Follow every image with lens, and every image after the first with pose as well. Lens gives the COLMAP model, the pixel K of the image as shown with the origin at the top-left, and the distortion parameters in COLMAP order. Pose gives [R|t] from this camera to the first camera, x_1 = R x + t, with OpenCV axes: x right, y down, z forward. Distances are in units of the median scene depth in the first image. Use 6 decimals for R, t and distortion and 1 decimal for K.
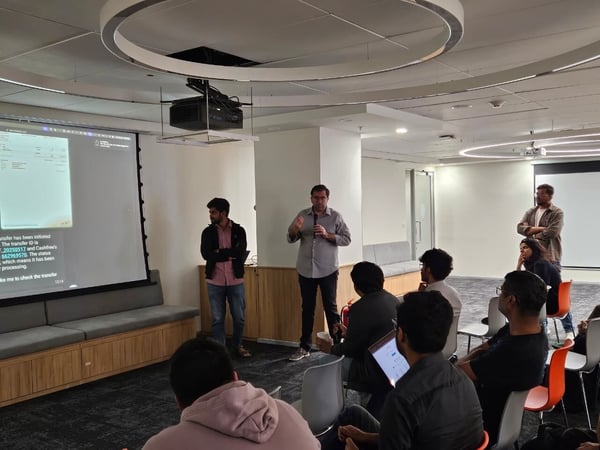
lens RADIAL K [[607.7, 0, 306.2], [0, 607.7, 222.7], [0, 0, 1]] dist [0.054596, 0.000000]
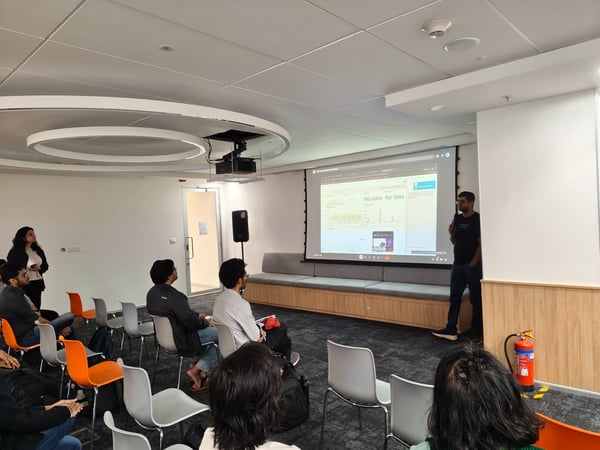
lens RADIAL K [[415.3, 0, 304.6], [0, 415.3, 225.2], [0, 0, 1]] dist [0.040035, -0.049236]
pose [[-0.110537, 0.047445, -0.992739, 0.683376], [0.031719, 0.998519, 0.044190, -0.037711], [0.993366, -0.026604, -0.111878, 0.891477]]
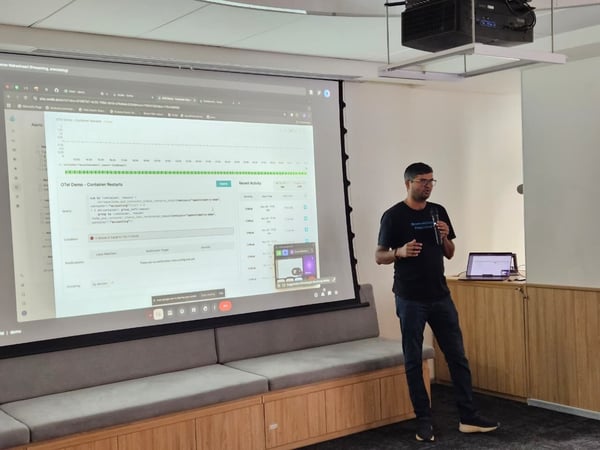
lens RADIAL K [[808.2, 0, 303.7], [0, 808.2, 222.4], [0, 0, 1]] dist [0.096694, 0.000000]
pose [[0.953306, -0.001765, -0.302000, -0.053485], [0.005419, 0.999922, 0.011264, -0.001113], [0.301957, -0.012375, 0.953241, 0.159131]]
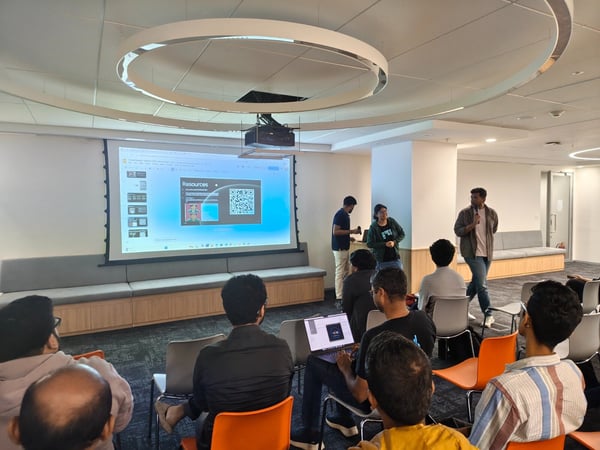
lens RADIAL K [[415.3, 0, 309.3], [0, 415.3, 218.3], [0, 0, 1]] dist [0.040035, -0.049236]
pose [[0.899314, 0.034674, -0.435927, 0.236170], [-0.024957, 0.999296, 0.027999, -0.011750], [0.436591, -0.014301, 0.899547, 0.107431]]
